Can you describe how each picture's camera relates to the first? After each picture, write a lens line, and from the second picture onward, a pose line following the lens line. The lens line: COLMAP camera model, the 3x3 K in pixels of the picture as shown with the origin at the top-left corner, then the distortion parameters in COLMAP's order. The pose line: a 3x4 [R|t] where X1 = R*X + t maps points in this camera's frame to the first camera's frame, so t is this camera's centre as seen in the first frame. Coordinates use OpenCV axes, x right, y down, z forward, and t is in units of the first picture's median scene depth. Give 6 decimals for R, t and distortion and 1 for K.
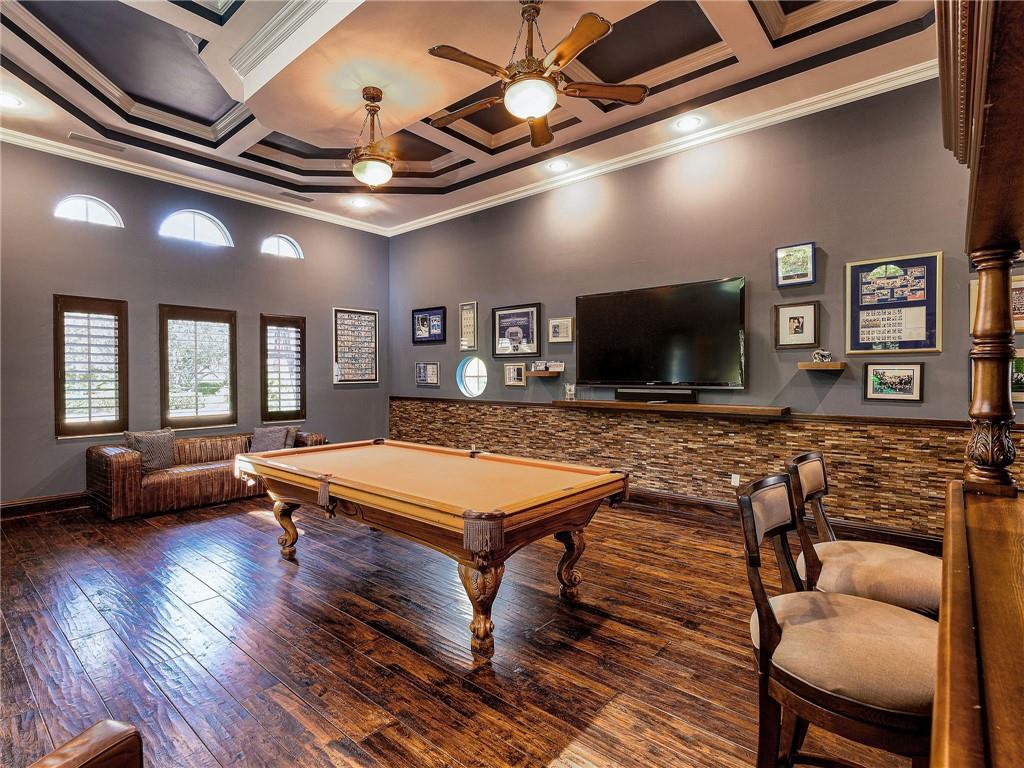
lens RADIAL K [[510.0, 0, 471.4], [0, 510.0, 382.6], [0, 0, 1]] dist [0.018049, 0.000245]
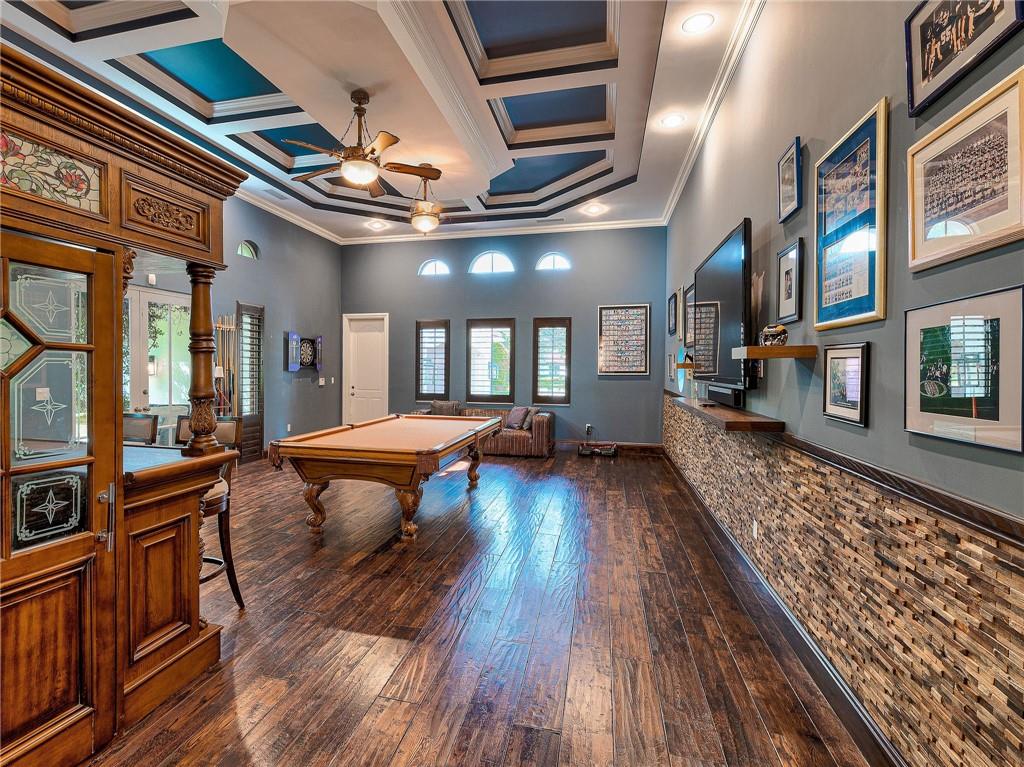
lens RADIAL K [[510.0, 0, 471.4], [0, 510.0, 382.1], [0, 0, 1]] dist [0.018049, 0.000245]
pose [[0.465300, 0.033160, -0.884532, 0.689897], [-0.022377, 0.999419, 0.025696, -0.004641], [0.884870, 0.007837, 0.465772, 0.282501]]
